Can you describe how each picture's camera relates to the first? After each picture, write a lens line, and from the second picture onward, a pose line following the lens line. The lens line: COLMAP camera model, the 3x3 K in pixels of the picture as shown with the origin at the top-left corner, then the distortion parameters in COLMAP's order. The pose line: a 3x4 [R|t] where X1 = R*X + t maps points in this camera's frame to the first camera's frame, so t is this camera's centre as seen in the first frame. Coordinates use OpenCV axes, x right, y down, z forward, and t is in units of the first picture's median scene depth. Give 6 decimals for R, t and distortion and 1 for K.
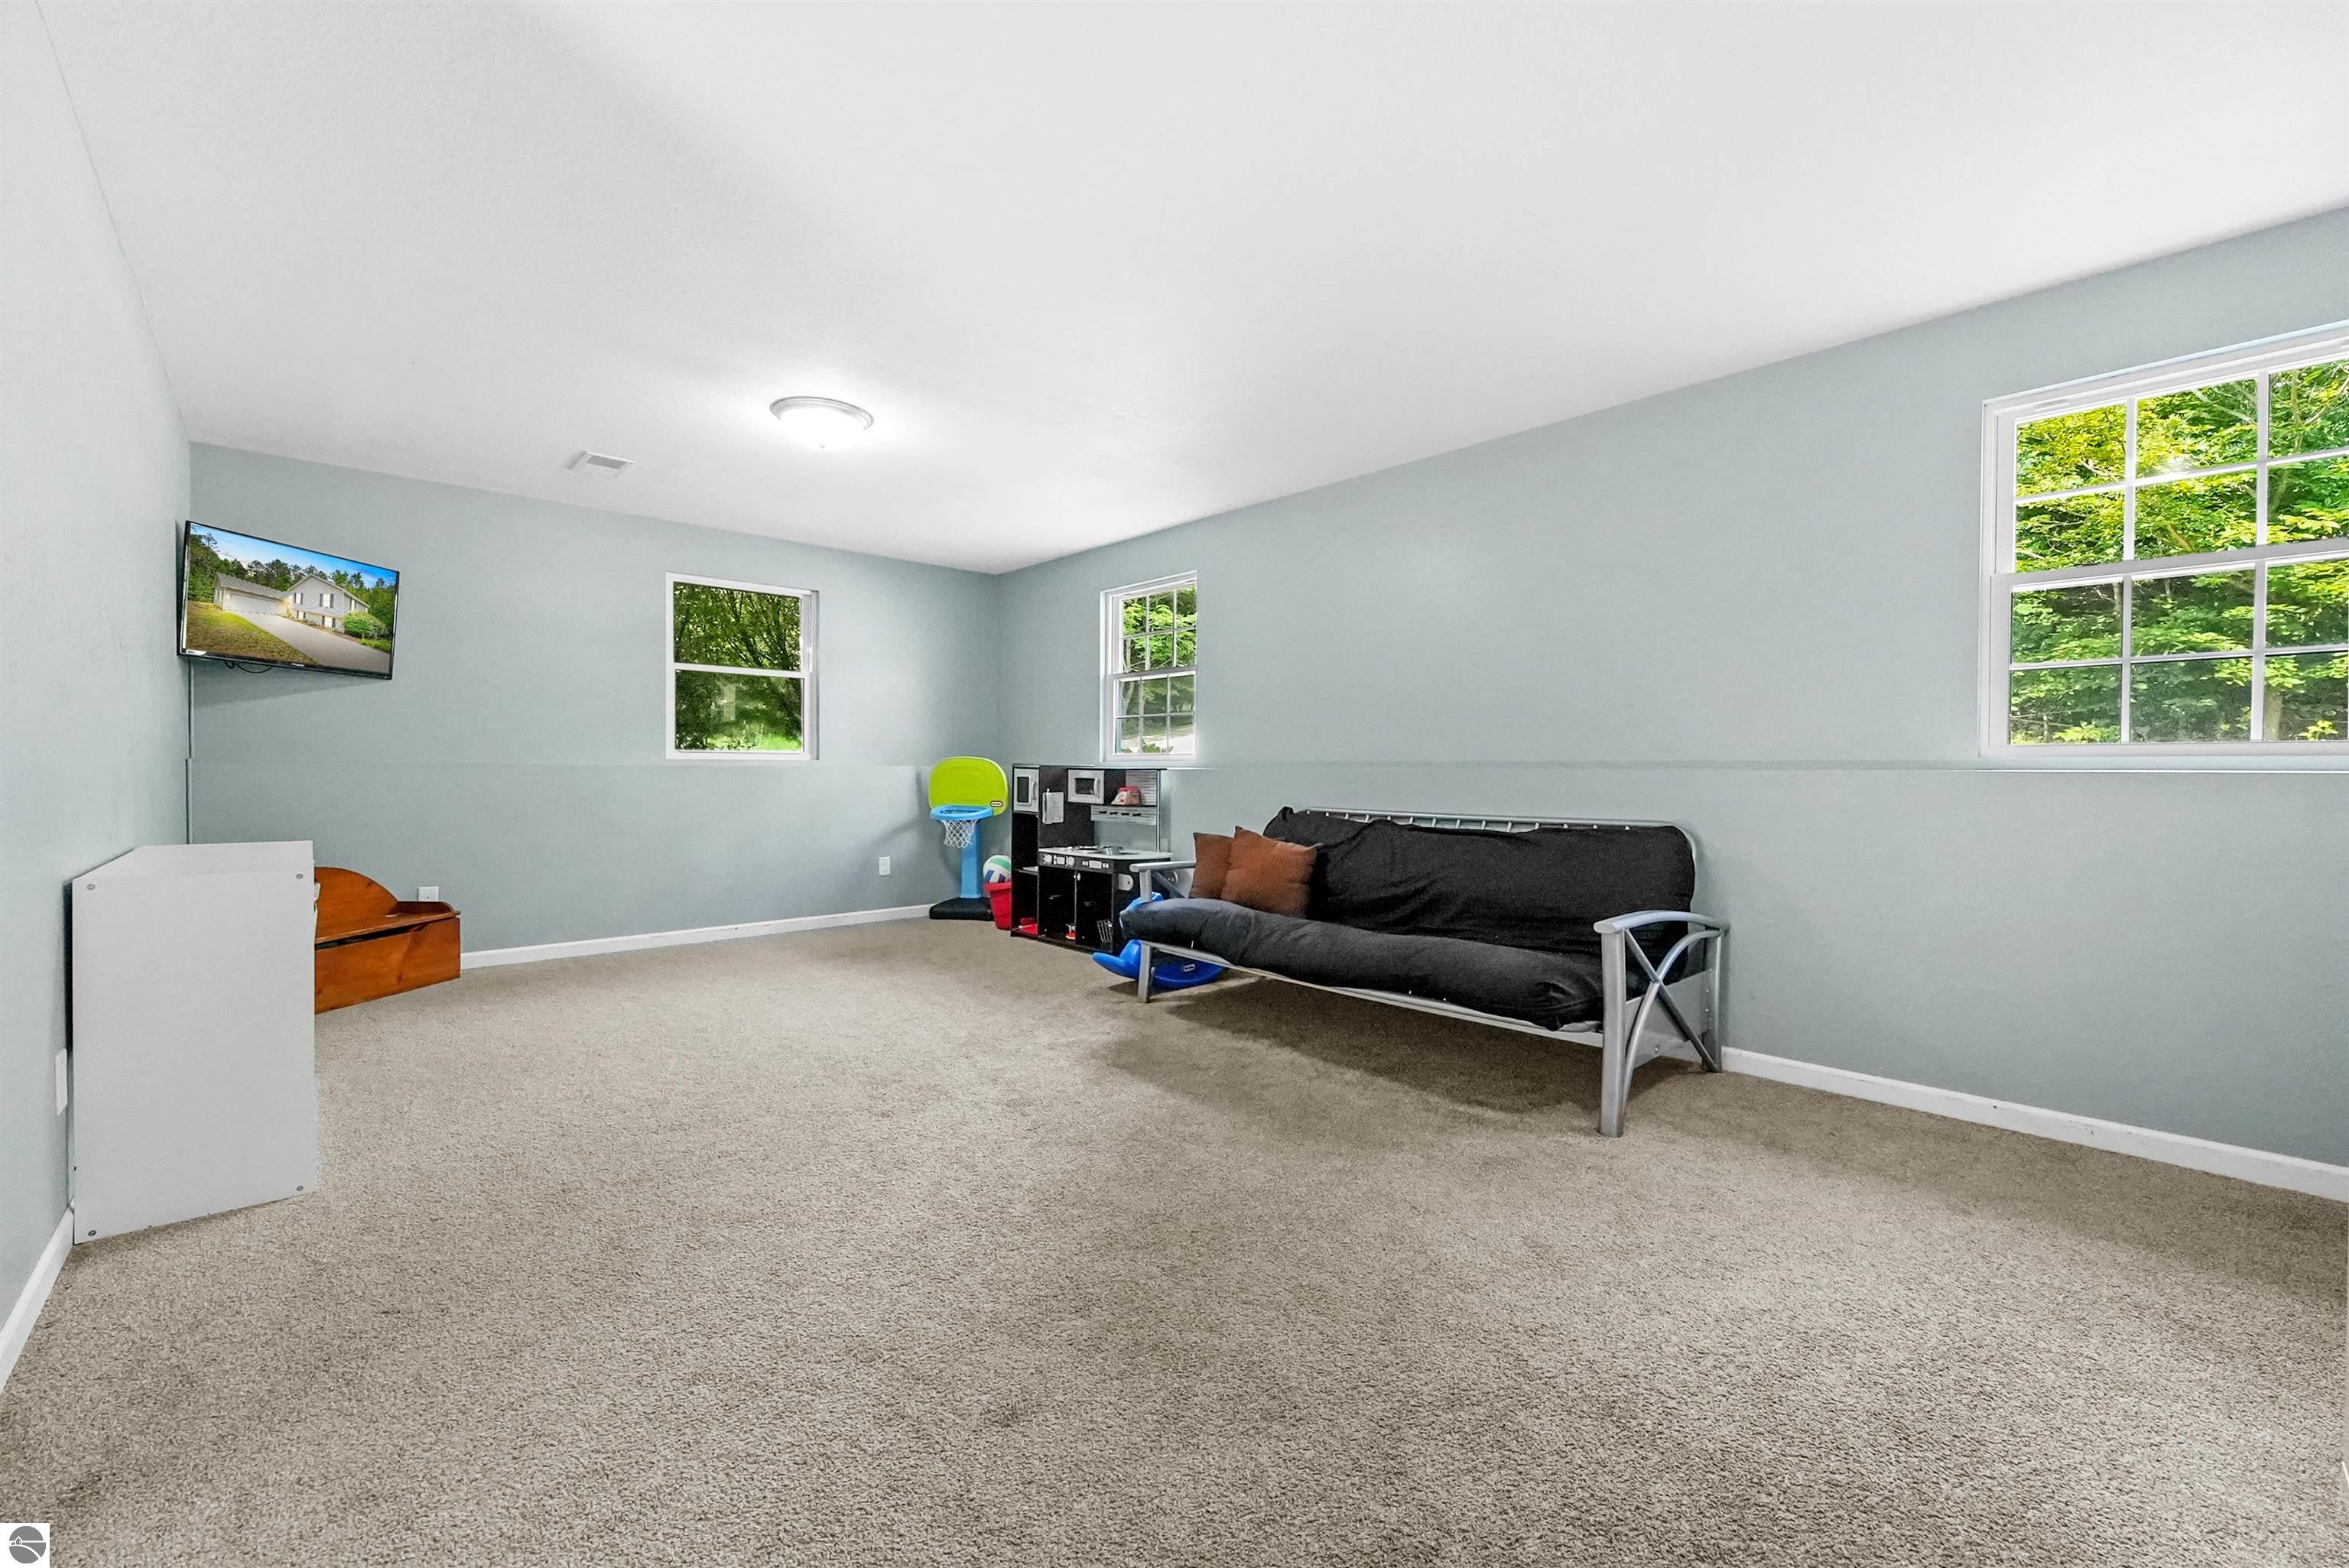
lens RADIAL K [[947.8, 0, 1182.2], [0, 947.8, 757.7], [0, 0, 1]] dist [-0.000767, -0.000363]
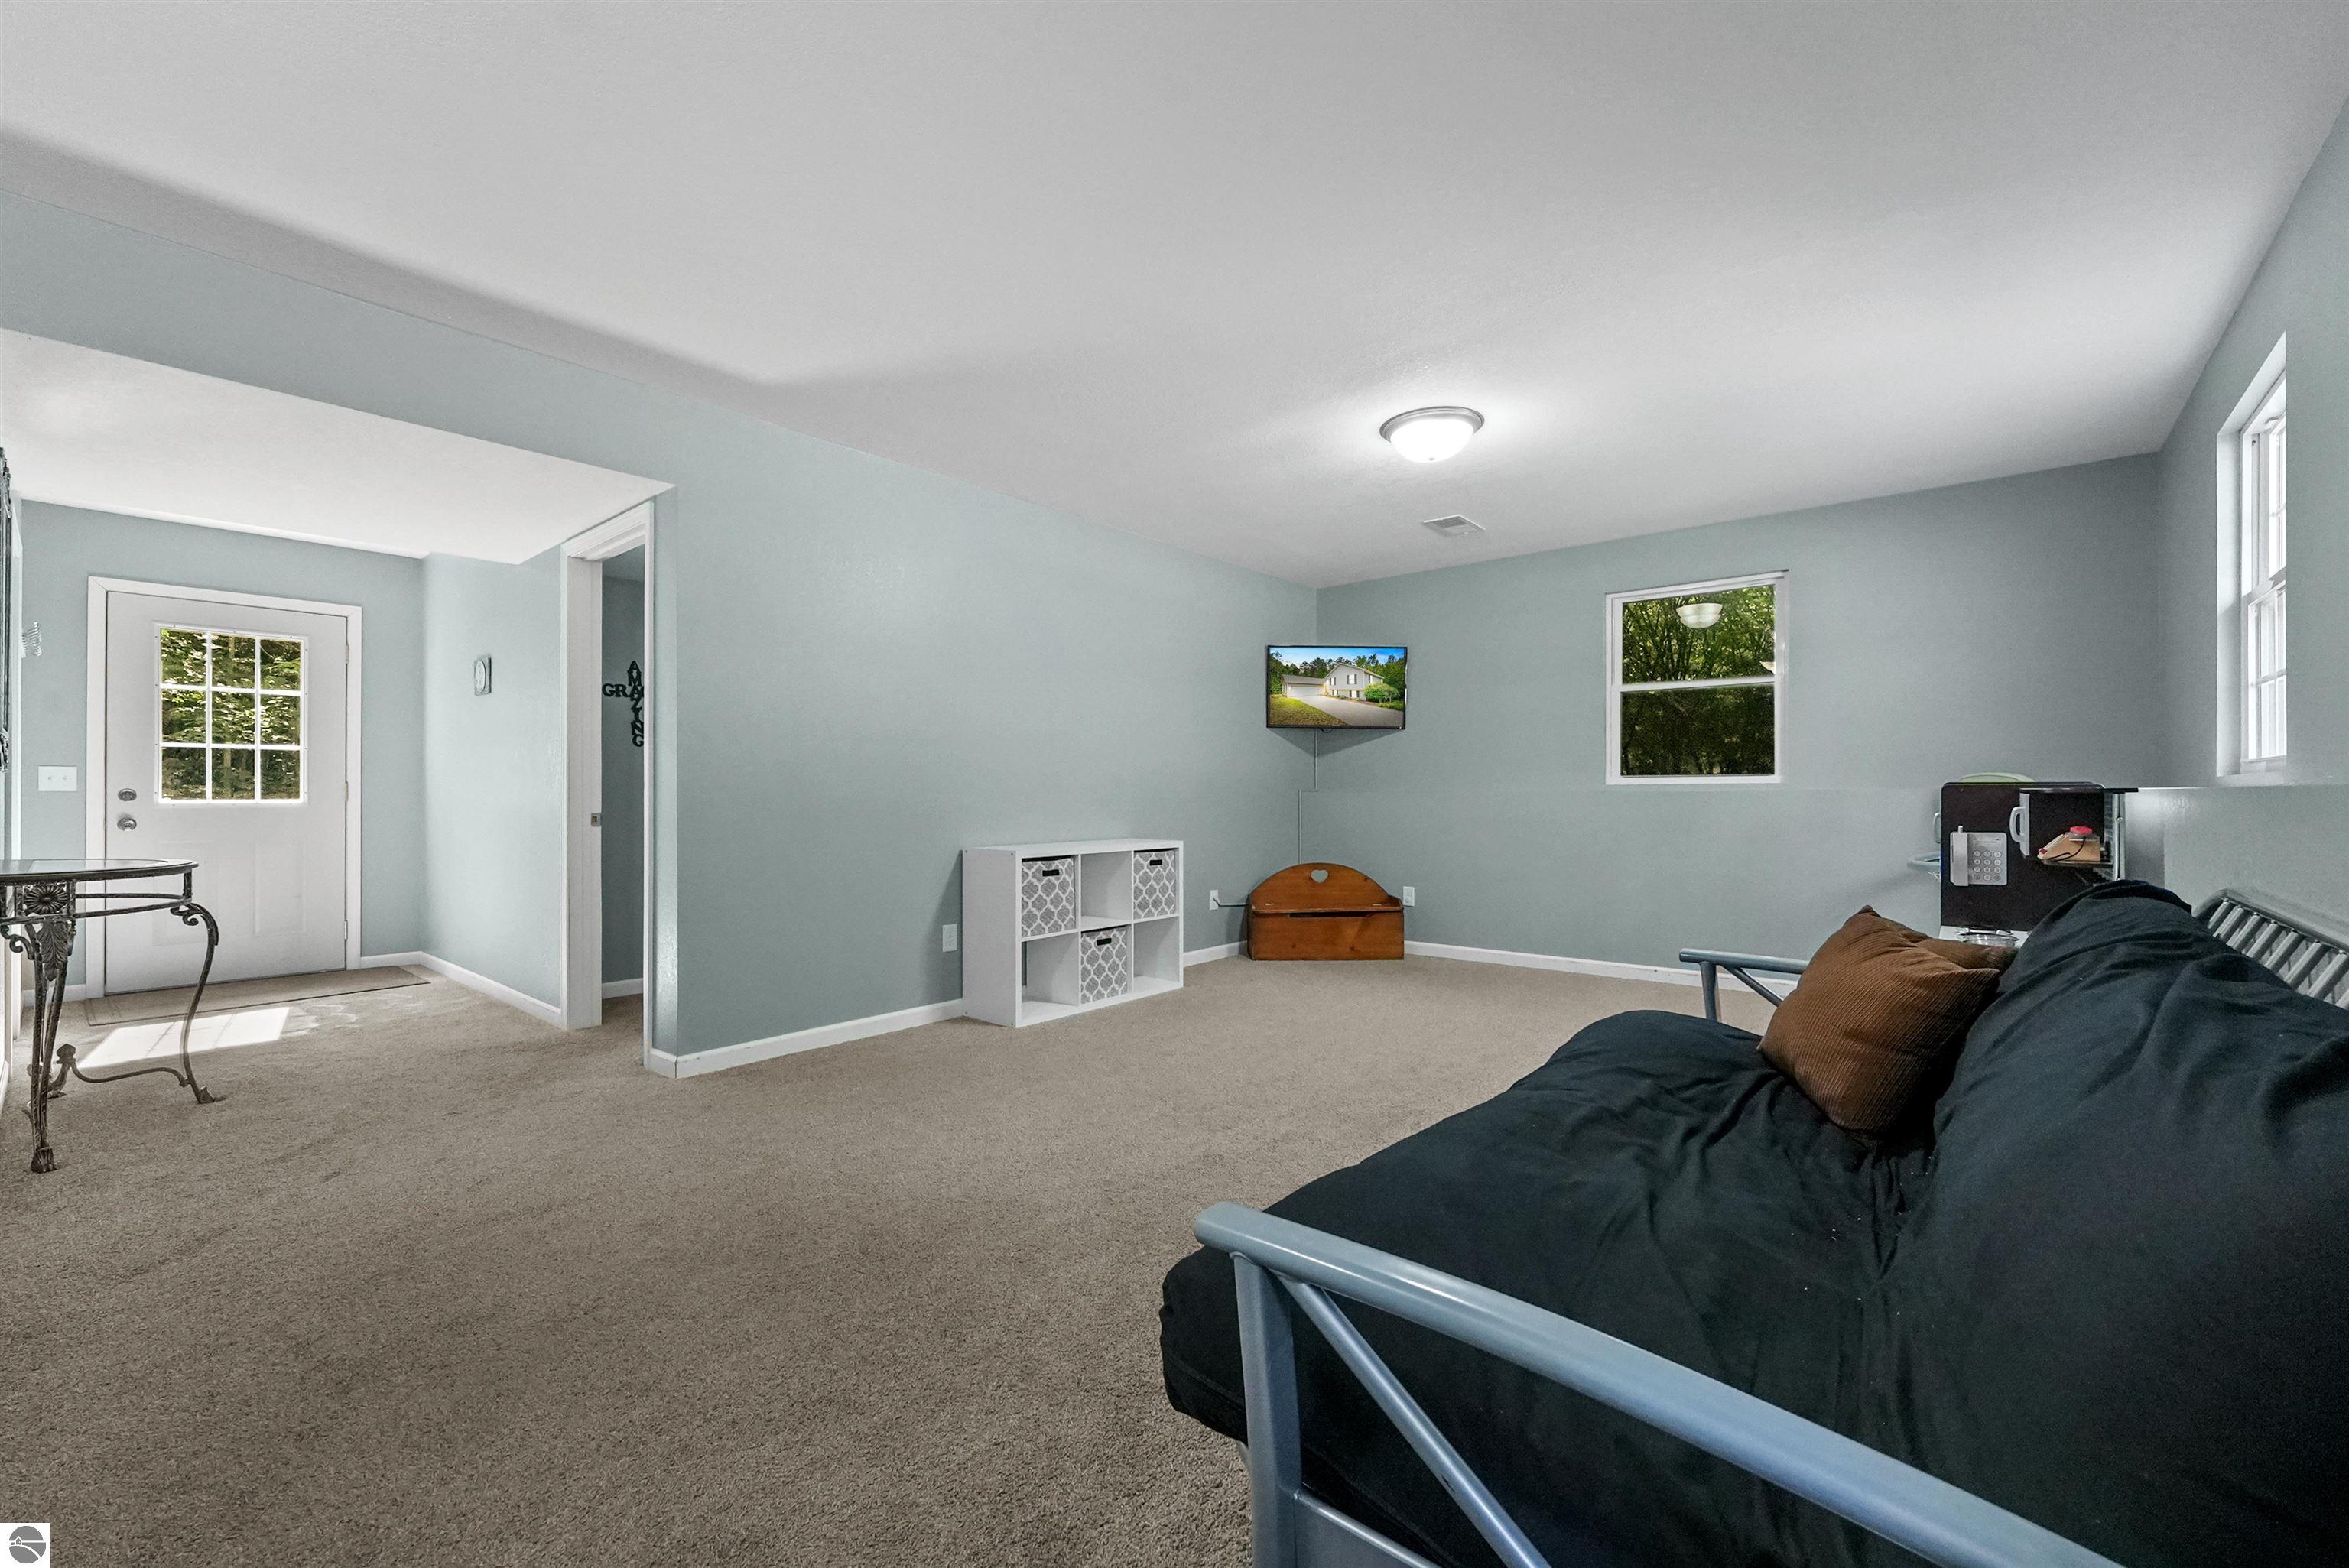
lens RADIAL K [[947.8, 0, 1181.6], [0, 947.8, 793.0], [0, 0, 1]] dist [-0.000767, -0.000363]
pose [[0.110828, -0.006634, -0.993817, 0.493497], [0.018550, 0.999817, -0.004606, 0.007885], [0.993666, -0.017925, 0.110931, 0.583188]]
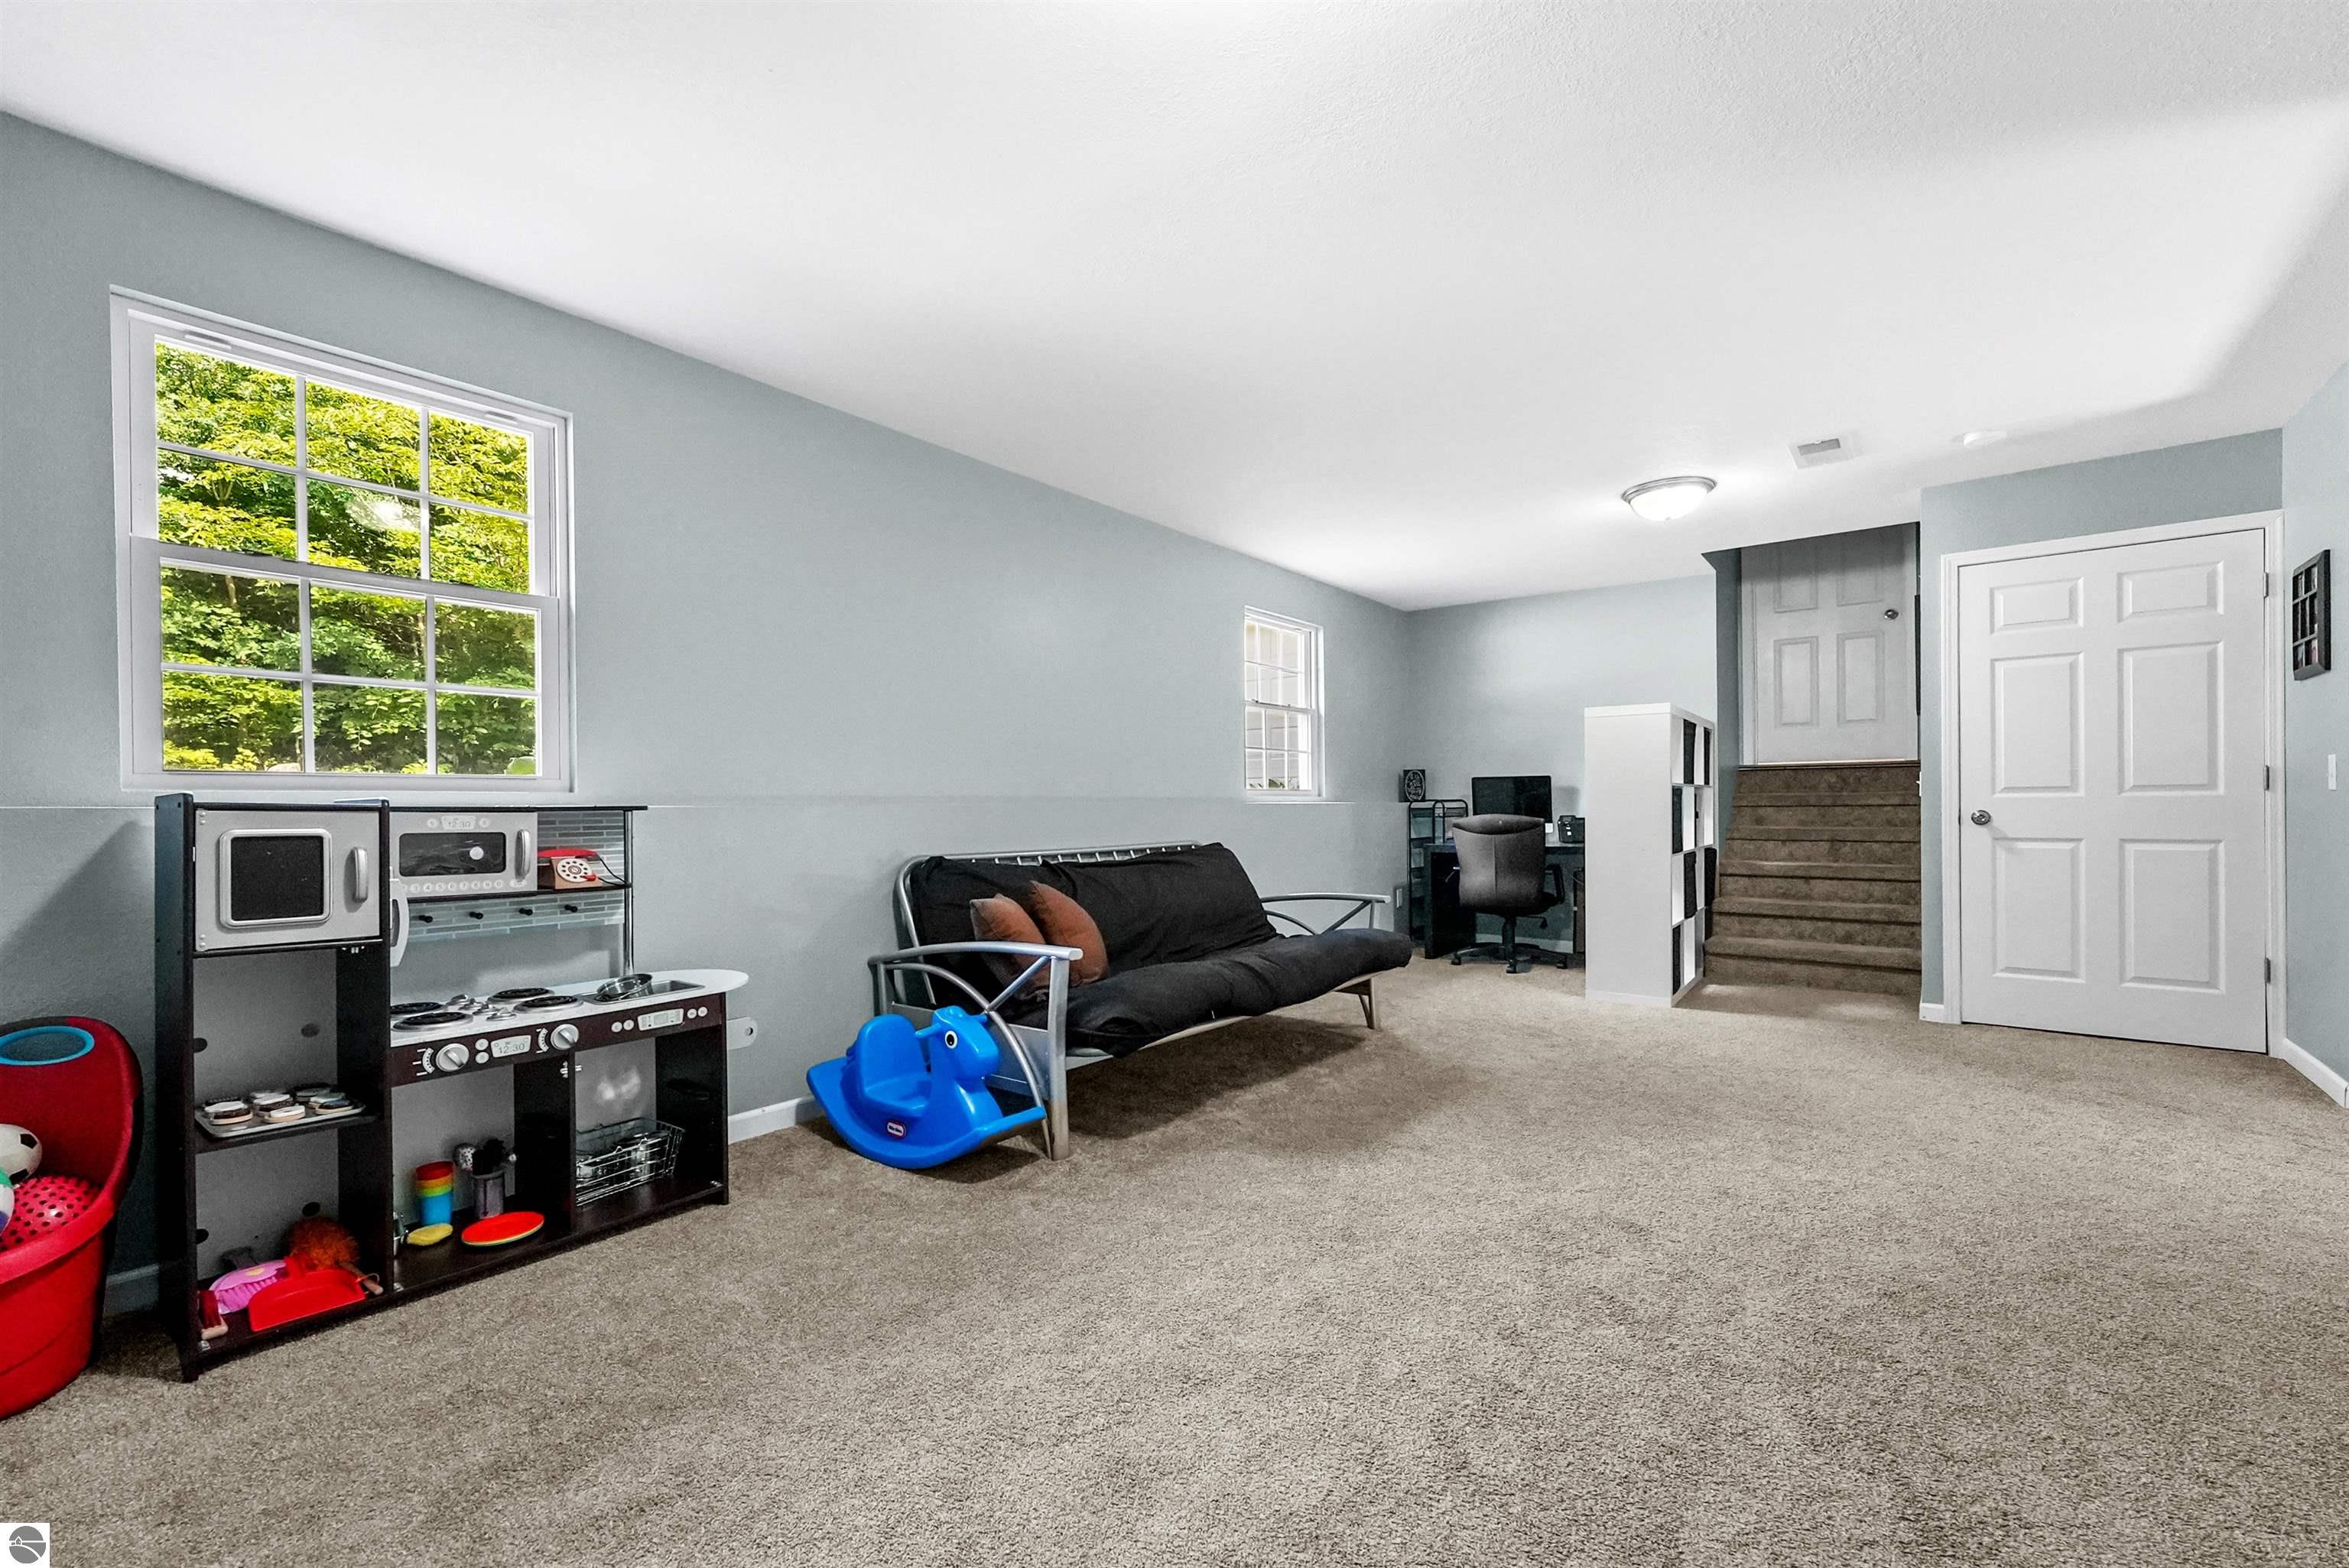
lens RADIAL K [[947.8, 0, 1173.6], [0, 947.8, 795.5], [0, 0, 1]] dist [-0.000767, -0.000363]
pose [[-0.151849, 0.002593, 0.988400, -0.692797], [-0.012855, 0.999907, -0.004598, 0.005681], [-0.988320, -0.013404, -0.151802, 0.996461]]
